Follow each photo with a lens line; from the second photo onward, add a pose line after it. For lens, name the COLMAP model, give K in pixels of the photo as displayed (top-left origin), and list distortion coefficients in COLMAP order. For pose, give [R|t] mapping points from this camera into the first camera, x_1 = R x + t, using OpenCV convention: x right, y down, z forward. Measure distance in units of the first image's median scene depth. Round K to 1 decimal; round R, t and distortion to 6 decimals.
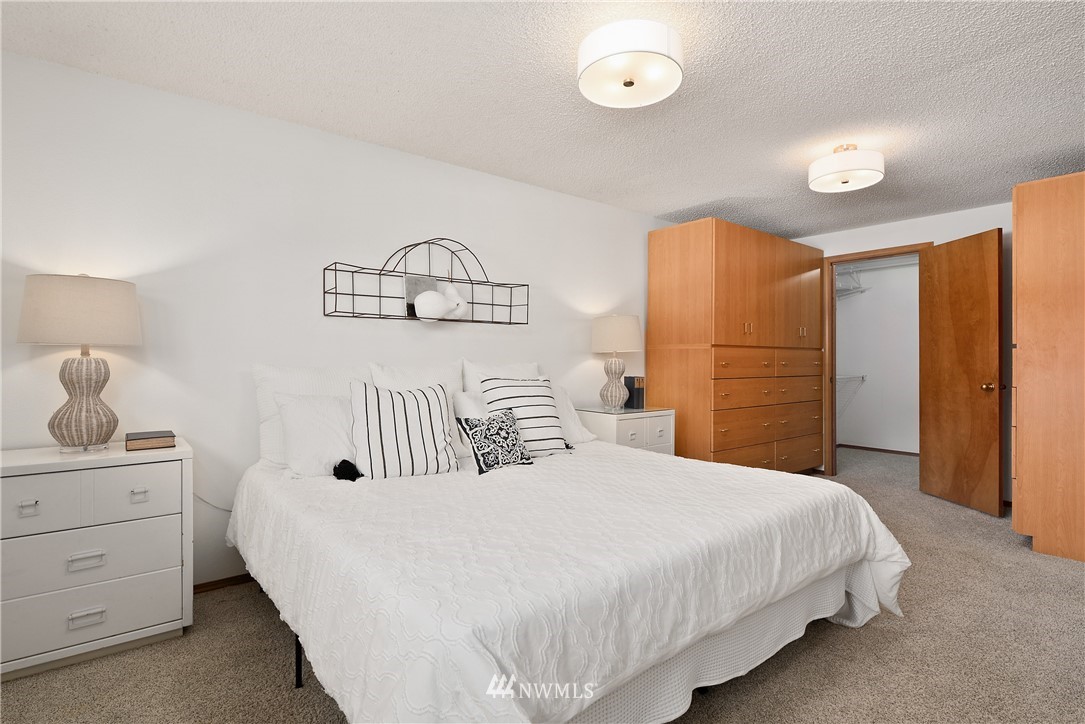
lens RADIAL K [[518.9, 0, 566.1], [0, 518.9, 359.1], [0, 0, 1]] dist [0.019927, -0.004843]
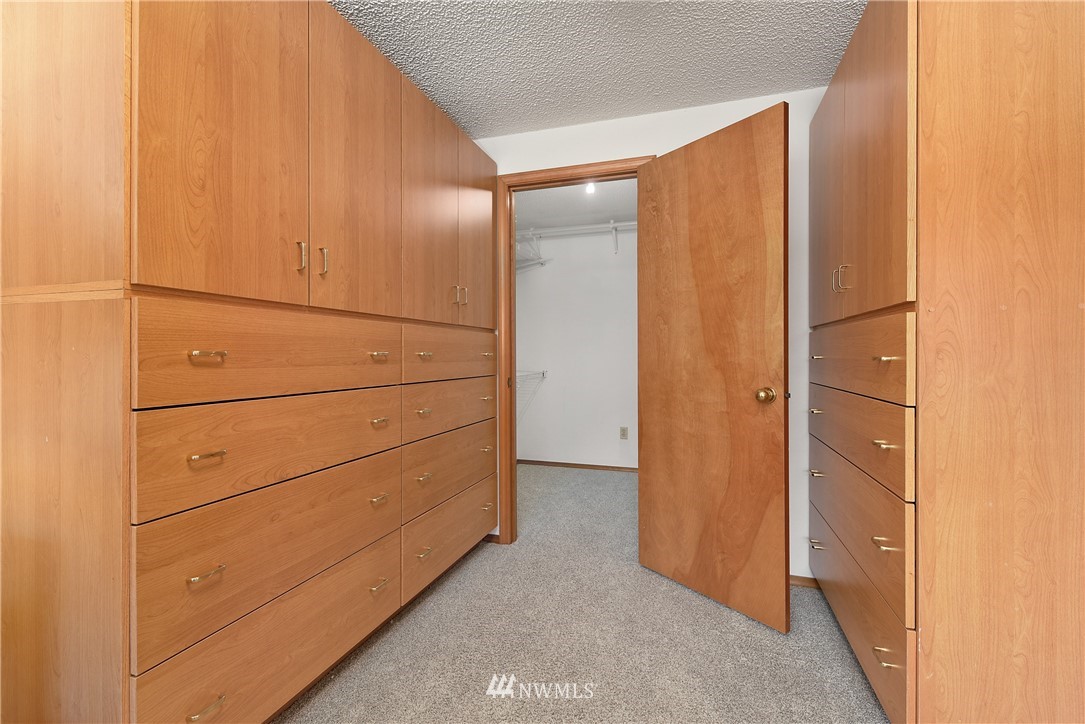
lens RADIAL K [[468.5, 0, 543.5], [0, 468.5, 358.1], [0, 0, 1]] dist [0.011259, -0.006390]
pose [[0.850986, -0.007068, 0.525141, 0.315163], [0.002469, 0.999952, 0.009458, 0.008489], [-0.525183, -0.006752, 0.850963, 0.634328]]
